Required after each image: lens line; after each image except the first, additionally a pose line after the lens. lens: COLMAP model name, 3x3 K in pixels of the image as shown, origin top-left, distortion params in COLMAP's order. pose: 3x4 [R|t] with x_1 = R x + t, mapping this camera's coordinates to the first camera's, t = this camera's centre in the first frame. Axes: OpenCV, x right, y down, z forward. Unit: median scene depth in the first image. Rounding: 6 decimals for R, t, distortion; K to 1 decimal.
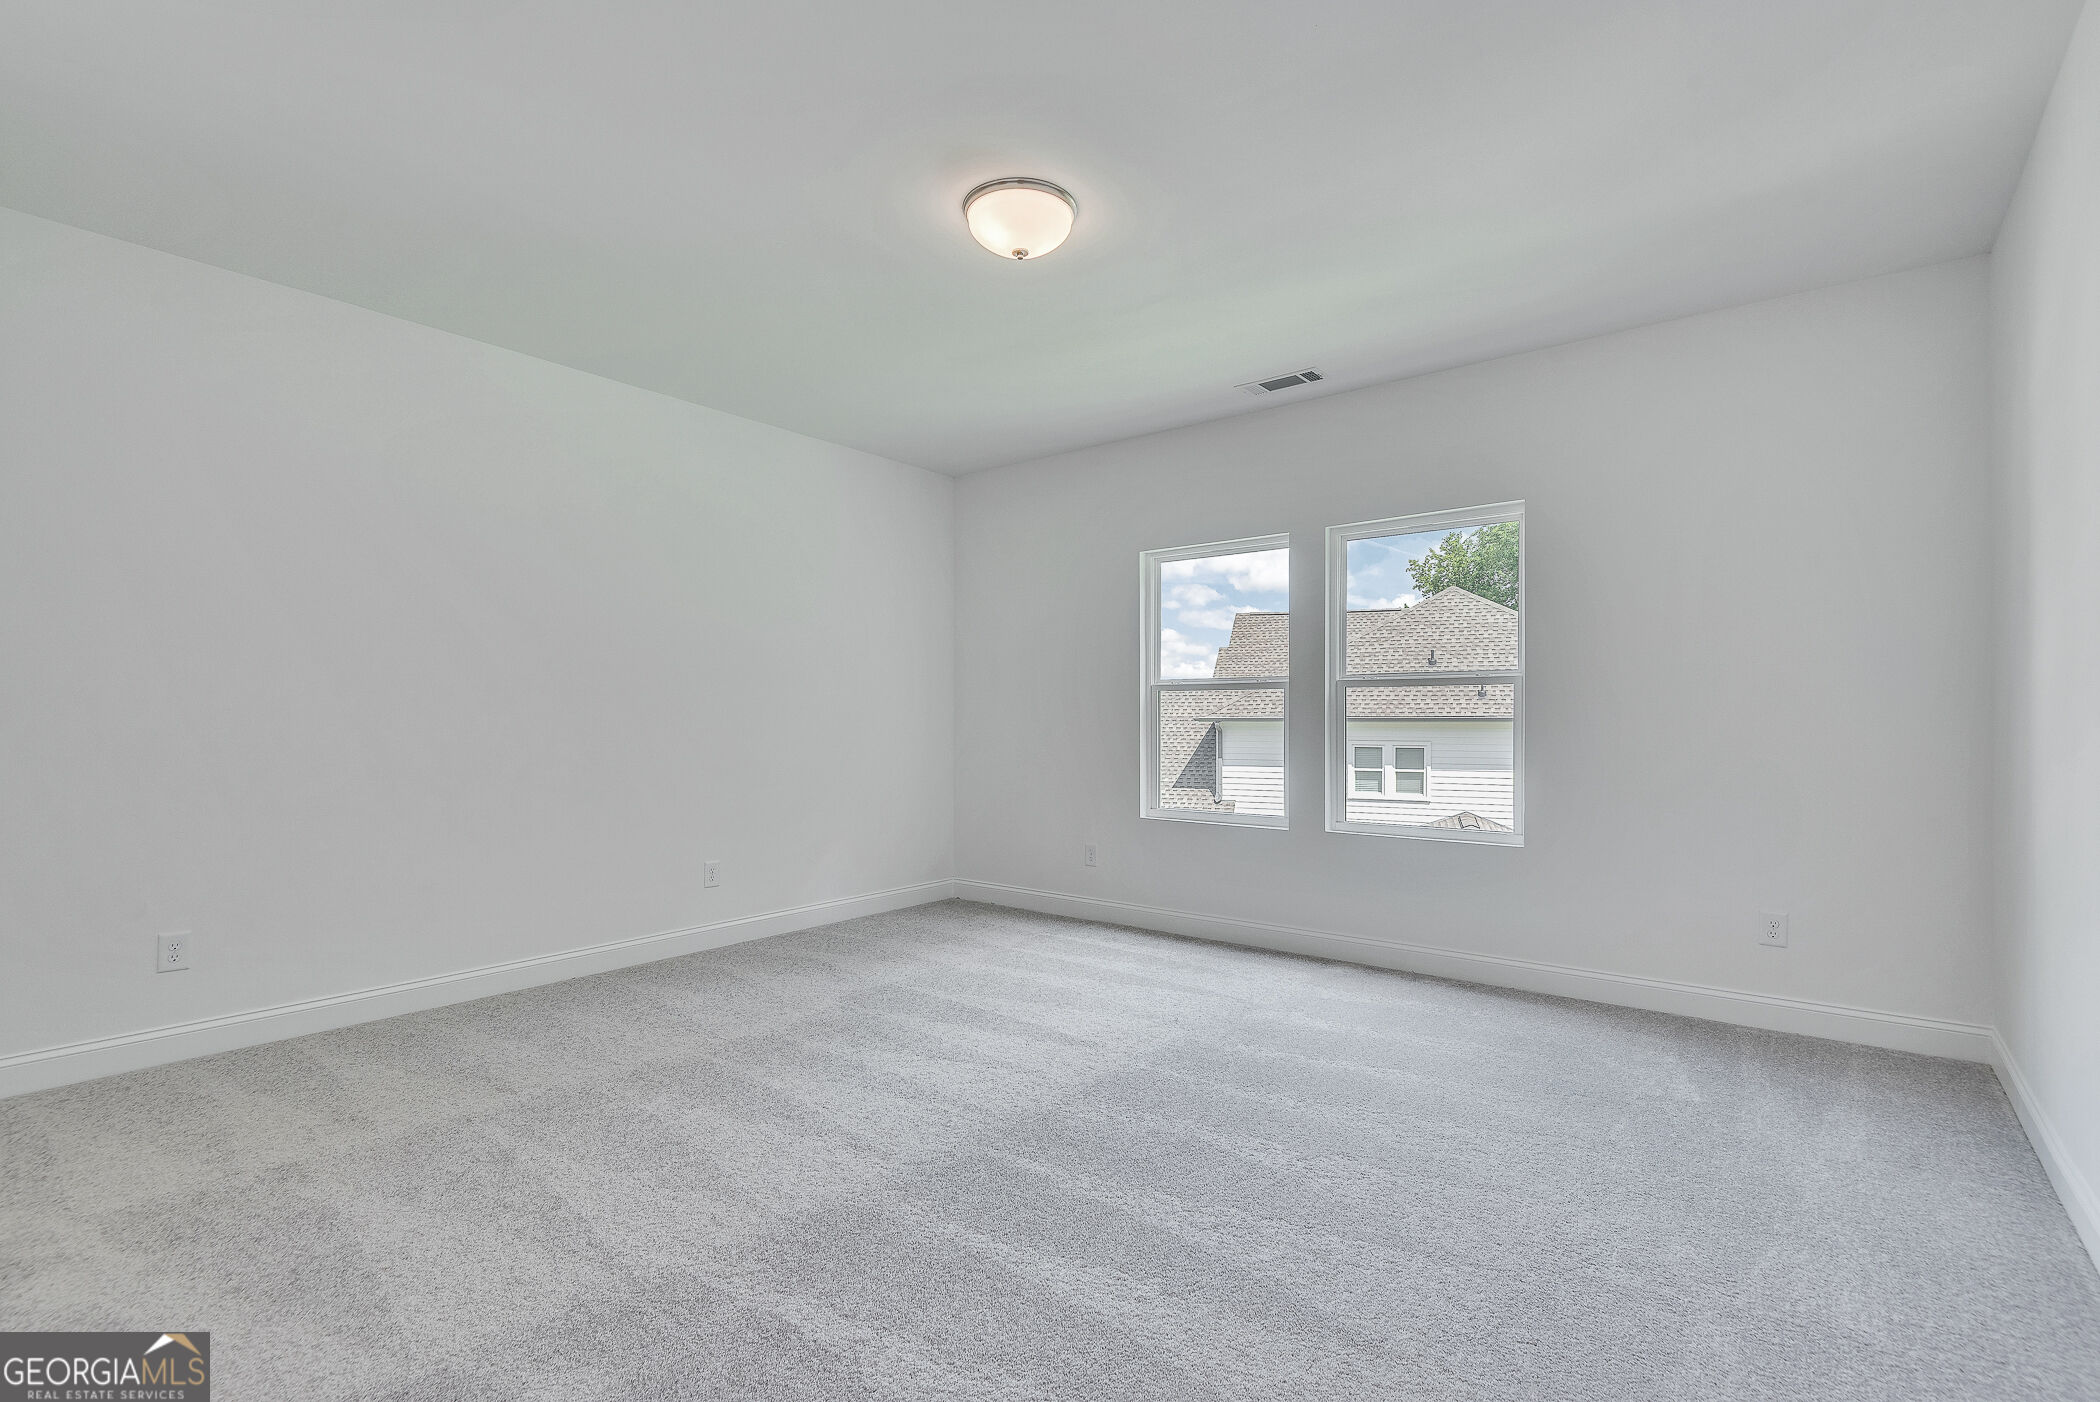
lens RADIAL K [[972.2, 0, 1045.5], [0, 972.2, 706.0], [0, 0, 1]] dist [0.022148, -0.000491]
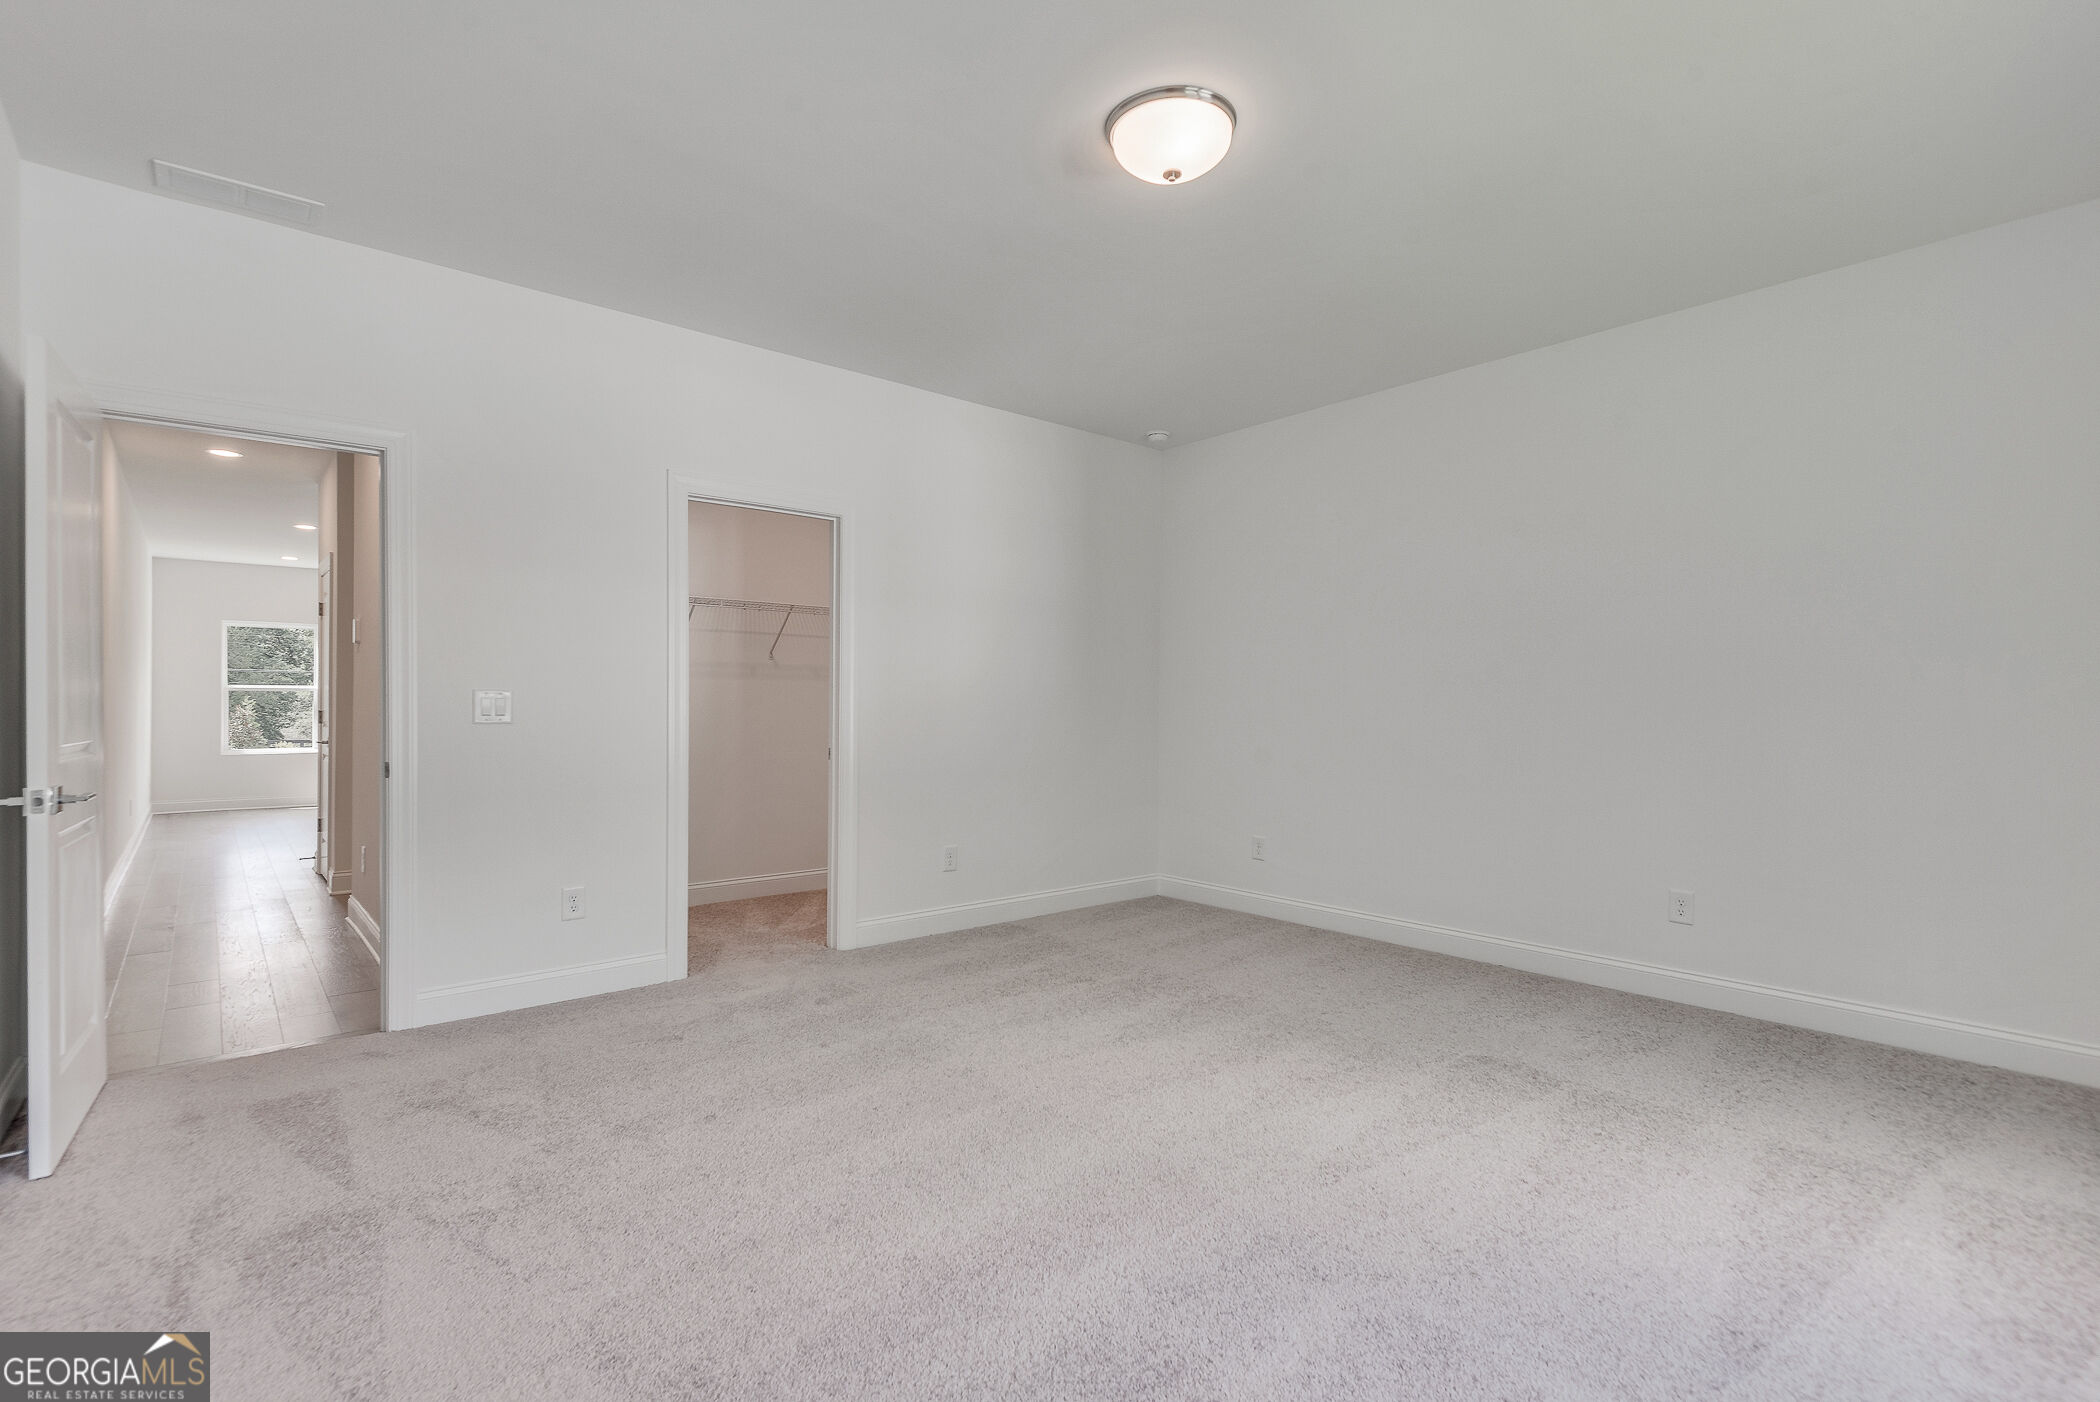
lens RADIAL K [[972.2, 0, 1045.5], [0, 972.2, 706.0], [0, 0, 1]] dist [0.022148, -0.000491]
pose [[-0.194414, 0.003195, -0.980914, 0.704493], [0.012260, 0.999924, 0.000827, 0.006873], [0.980843, -0.011866, -0.194438, 0.870755]]
